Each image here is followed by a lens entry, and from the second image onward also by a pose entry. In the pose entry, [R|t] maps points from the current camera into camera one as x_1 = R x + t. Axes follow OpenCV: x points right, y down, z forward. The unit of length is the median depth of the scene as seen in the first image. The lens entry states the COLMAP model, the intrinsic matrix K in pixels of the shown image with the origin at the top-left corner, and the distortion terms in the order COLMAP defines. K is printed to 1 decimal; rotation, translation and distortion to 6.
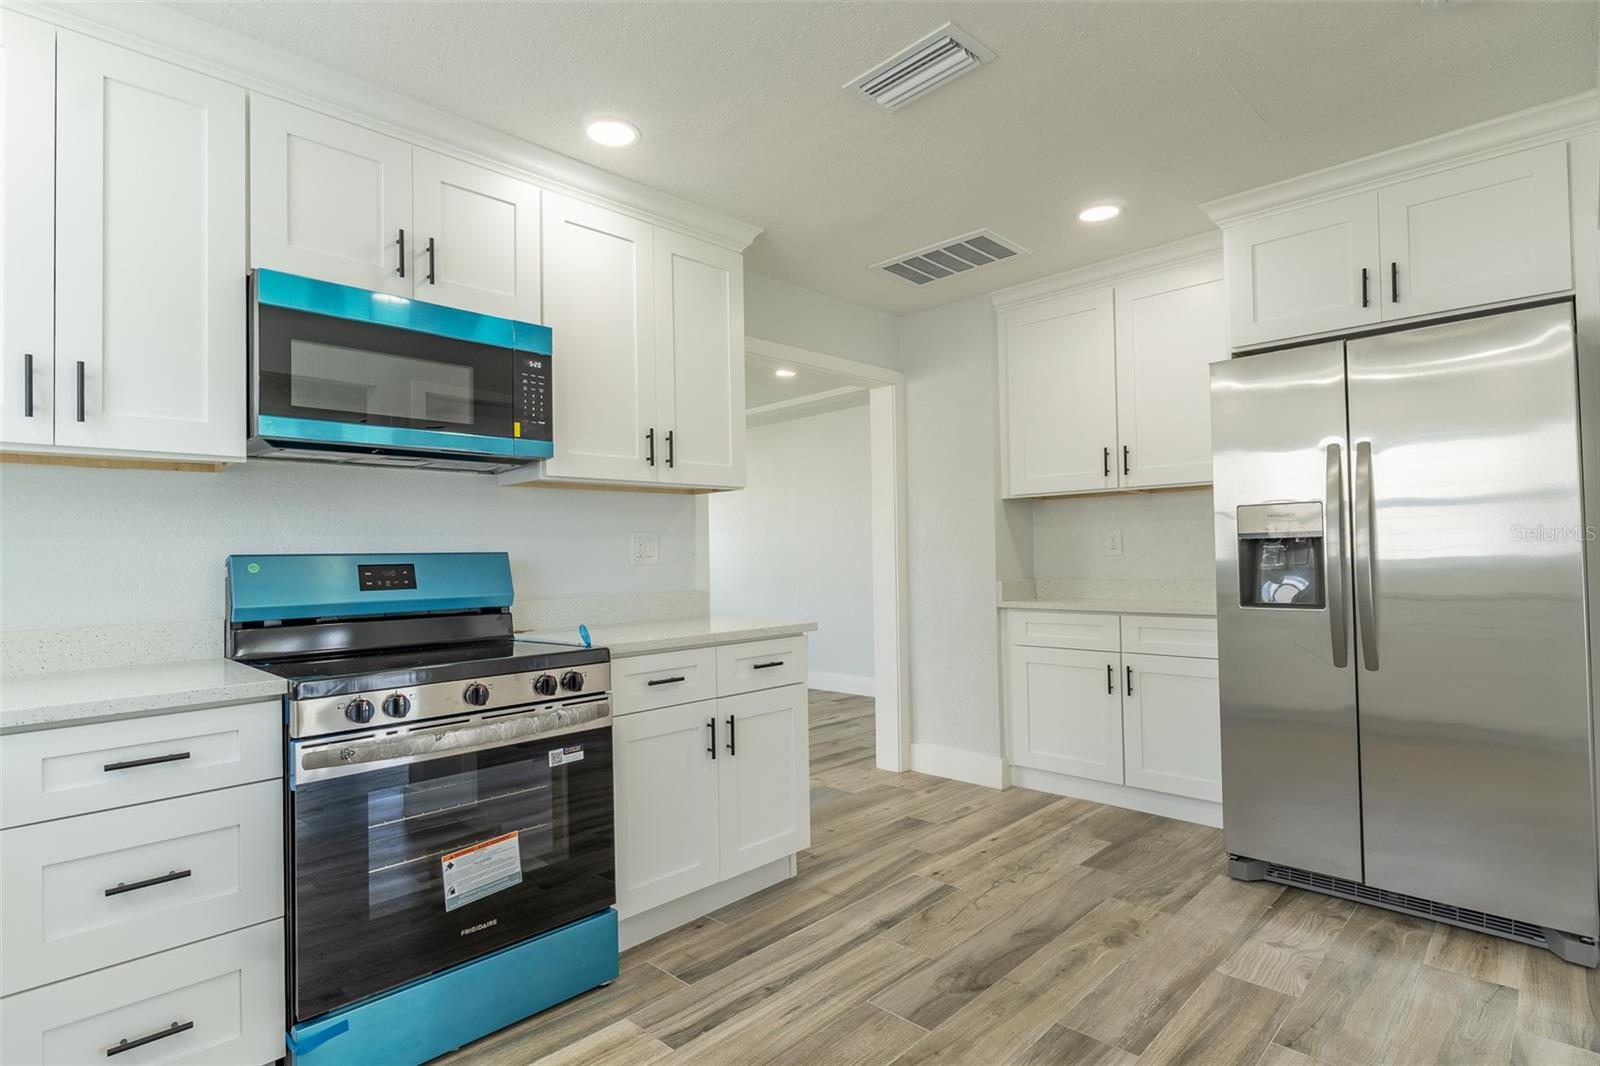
lens RADIAL K [[796.0, 0, 796.5], [0, 796.0, 537.4], [0, 0, 1]] dist [-0.001083, -0.000022]
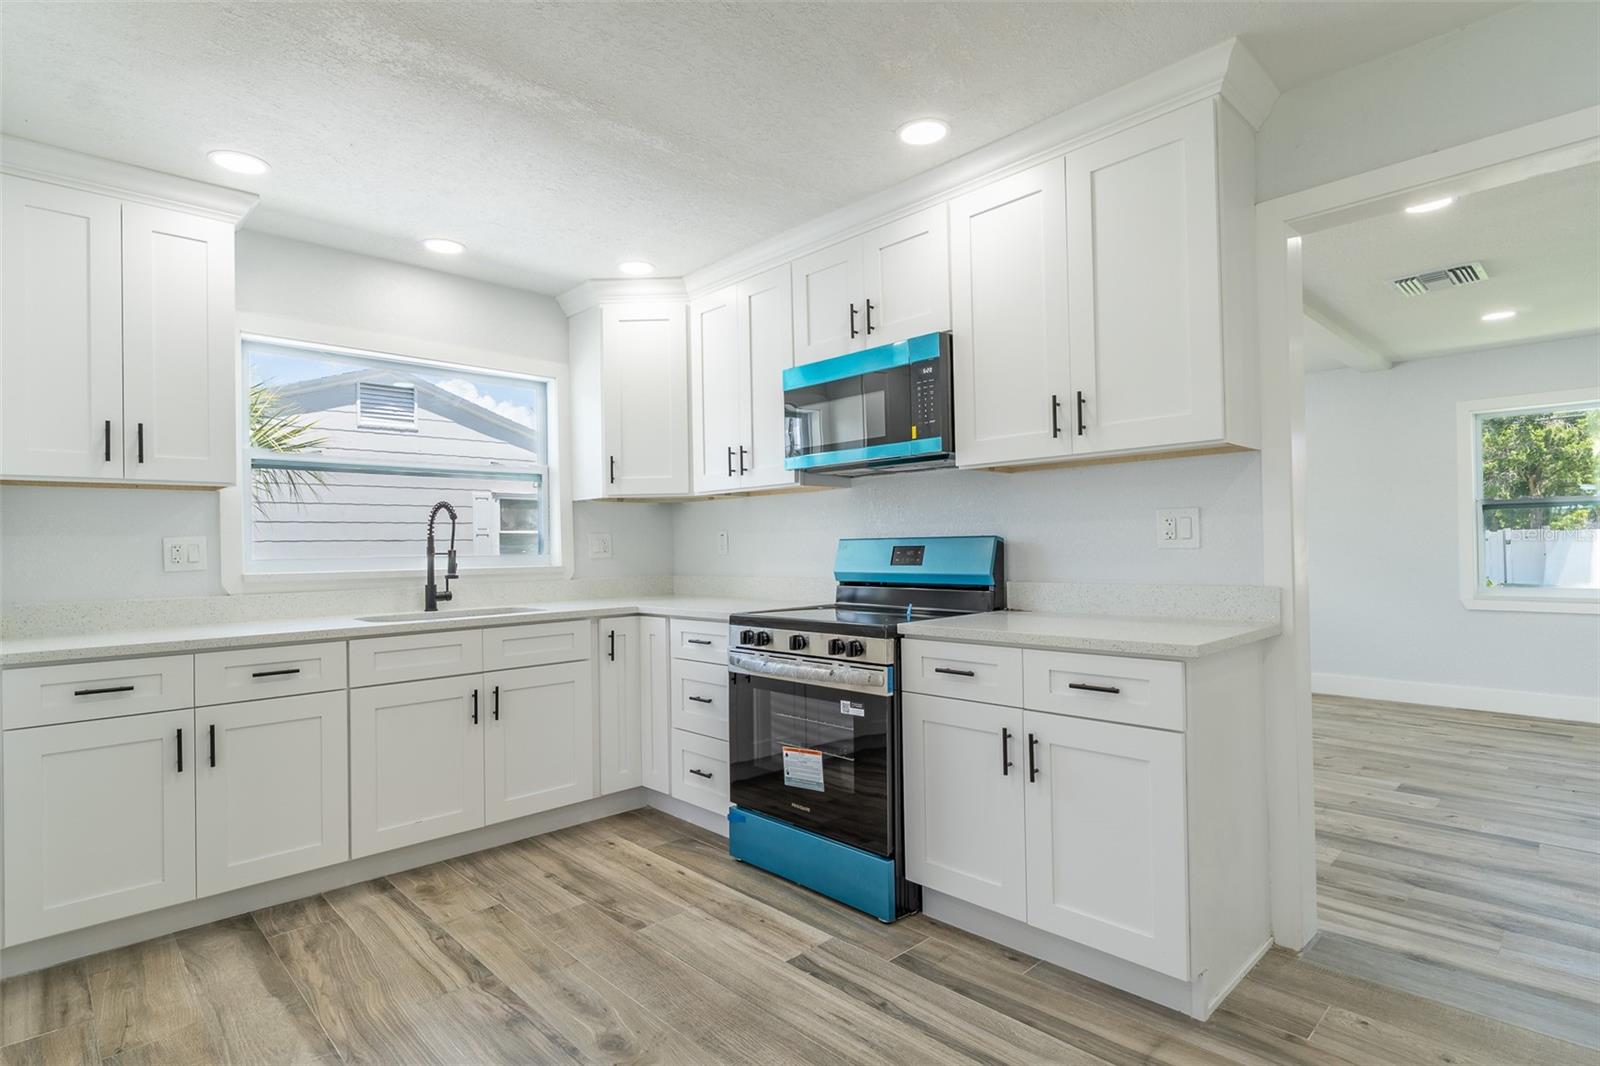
lens RADIAL K [[796.0, 0, 796.5], [0, 796.0, 537.4], [0, 0, 1]] dist [-0.001083, -0.000022]
pose [[-0.017759, 0.008865, -0.999803, 0.820115], [0.041369, 0.999111, 0.008124, 0.001247], [0.998986, -0.041216, -0.018110, 0.847714]]
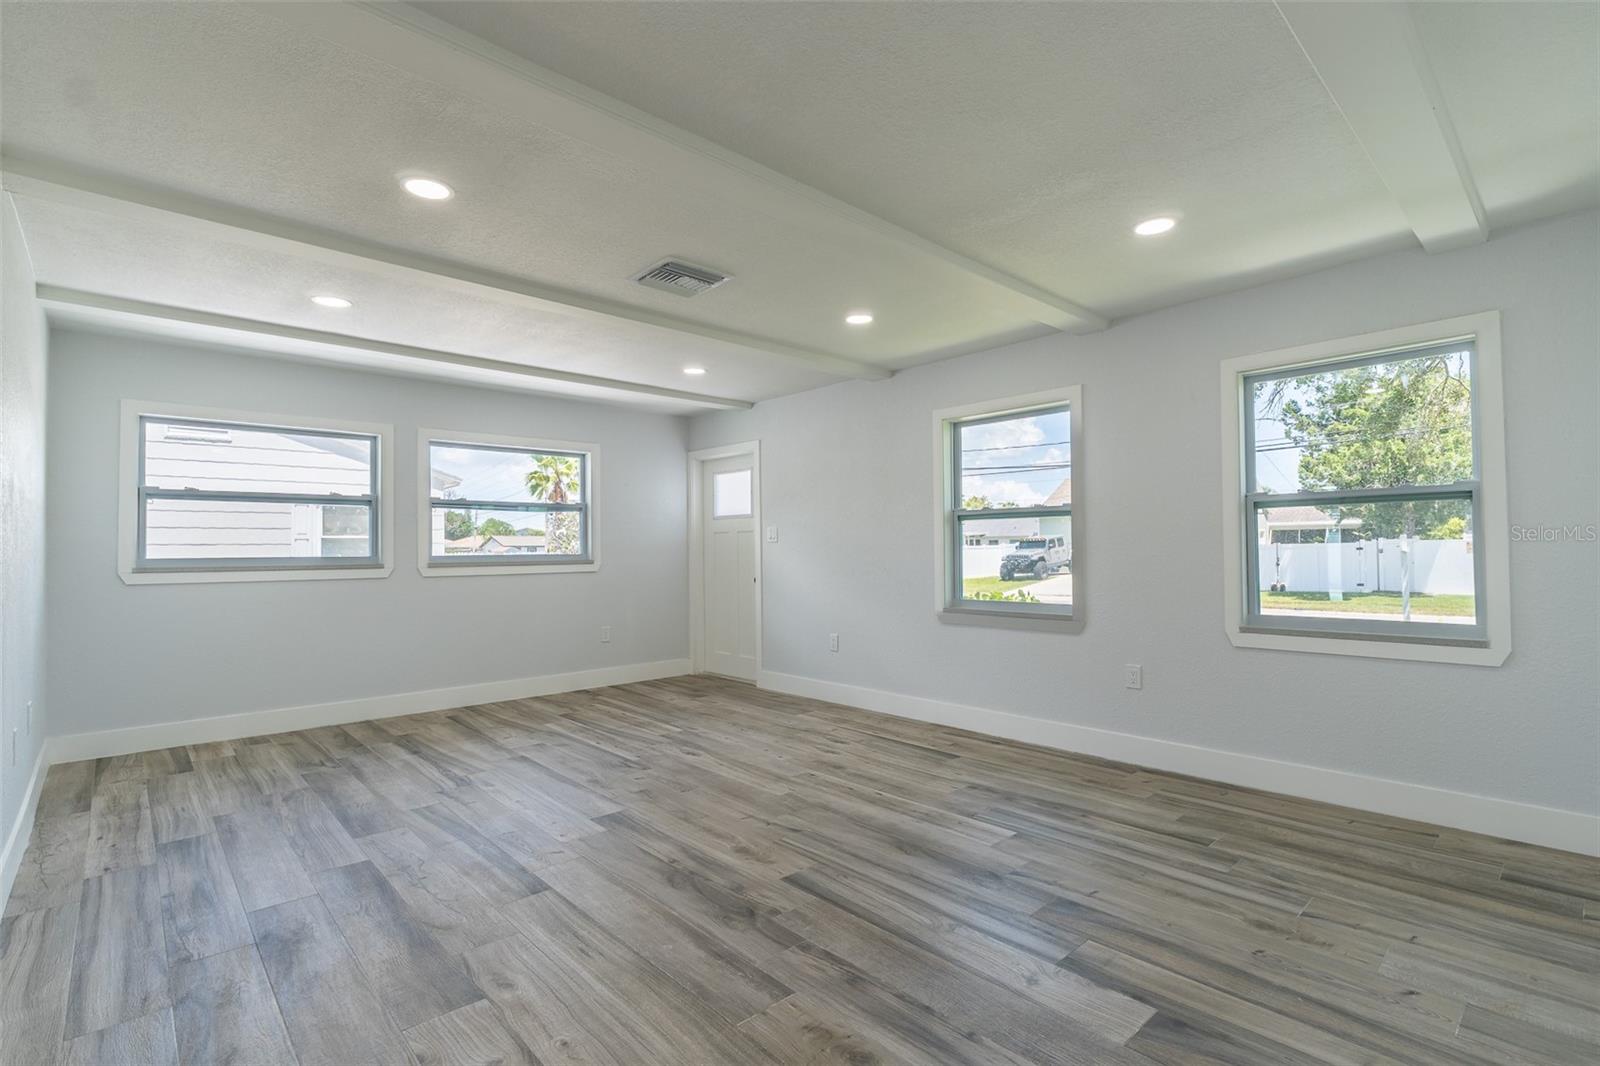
lens RADIAL K [[732.5, 0, 796.7], [0, 732.5, 540.3], [0, 0, 1]] dist [-0.008898, 0.000194]
pose [[-0.036015, 0.006549, -0.999330, 0.576738], [0.035990, 0.999338, 0.005252, 0.050407], [0.998703, -0.035777, -0.036227, 2.413826]]
